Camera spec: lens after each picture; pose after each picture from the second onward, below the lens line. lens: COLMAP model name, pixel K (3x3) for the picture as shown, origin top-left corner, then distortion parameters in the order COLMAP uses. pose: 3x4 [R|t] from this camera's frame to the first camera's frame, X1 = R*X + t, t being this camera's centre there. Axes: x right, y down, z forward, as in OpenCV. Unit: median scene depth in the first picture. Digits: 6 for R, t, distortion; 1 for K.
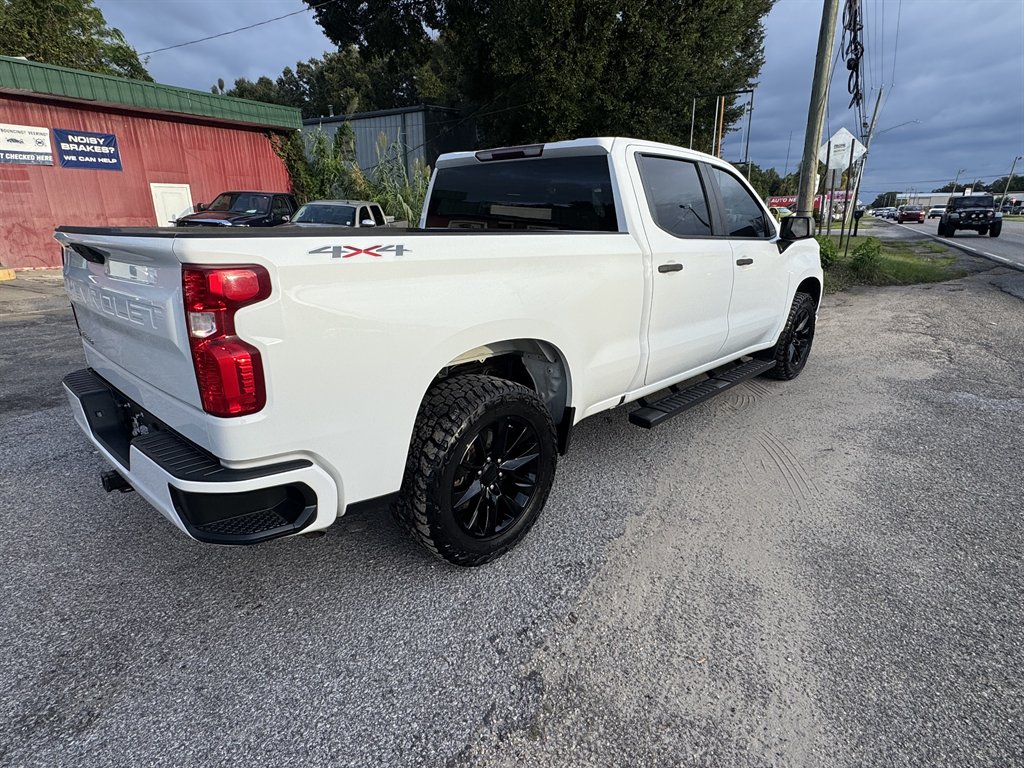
lens RADIAL K [[558.3, 0, 514.8], [0, 558.3, 382.2], [0, 0, 1]] dist [-0.002160, 0.000293]
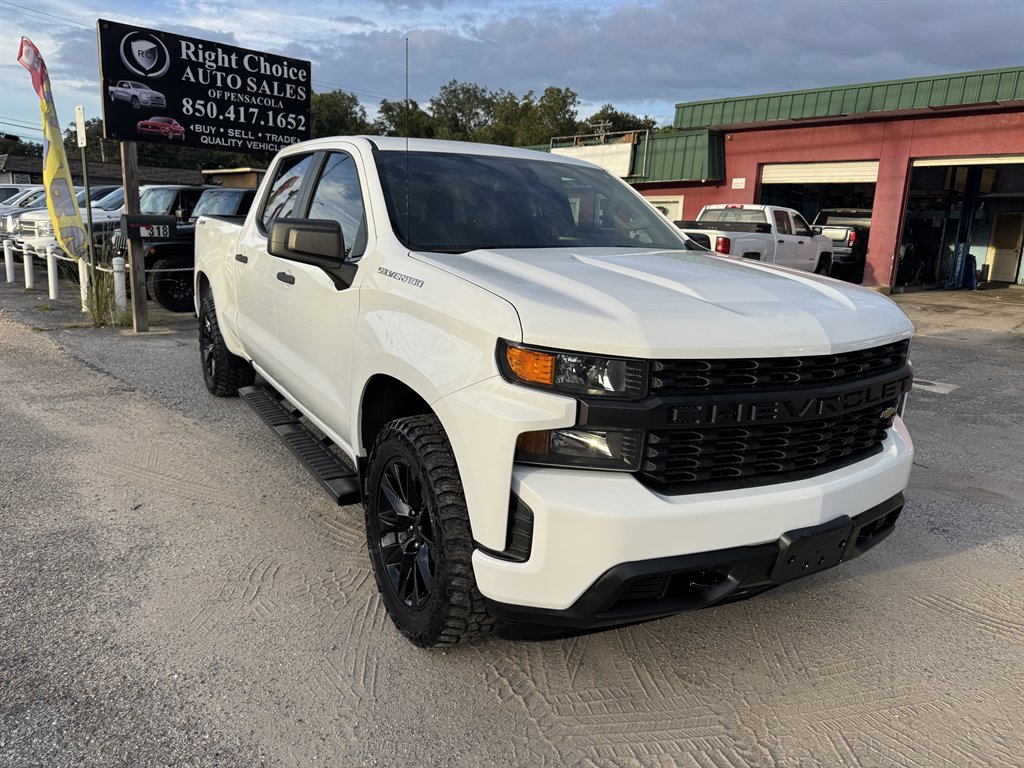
lens RADIAL K [[740.9, 0, 522.0], [0, 740.9, 385.5], [0, 0, 1]] dist [-0.005535, -0.008633]
pose [[-0.265869, 0.201035, -0.942814, 1.518496], [-0.311521, 0.907623, 0.281379, -0.542544], [0.912287, 0.368517, -0.178682, 1.807277]]
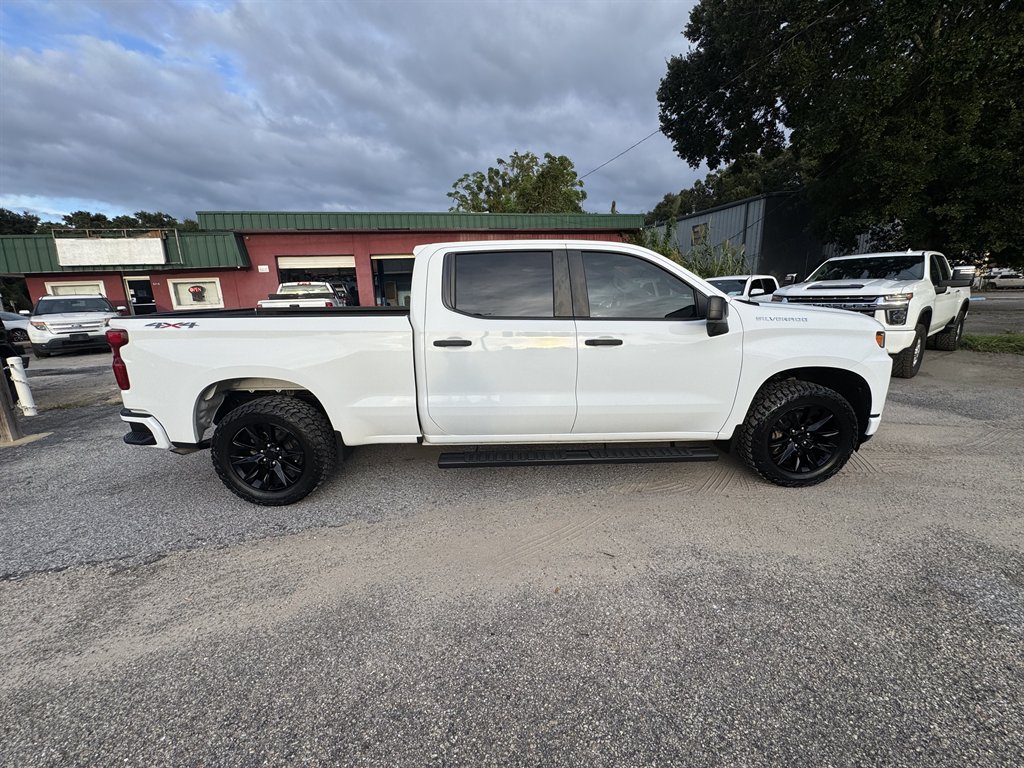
lens RADIAL K [[407.5, 0, 513.2], [0, 407.5, 379.2], [0, 0, 1]] dist [0.000189, -0.000212]
pose [[0.705026, 0.134522, -0.696306, 0.985025], [-0.177901, 0.983998, 0.009974, -0.154553], [0.686506, 0.116842, 0.717675, 0.440750]]
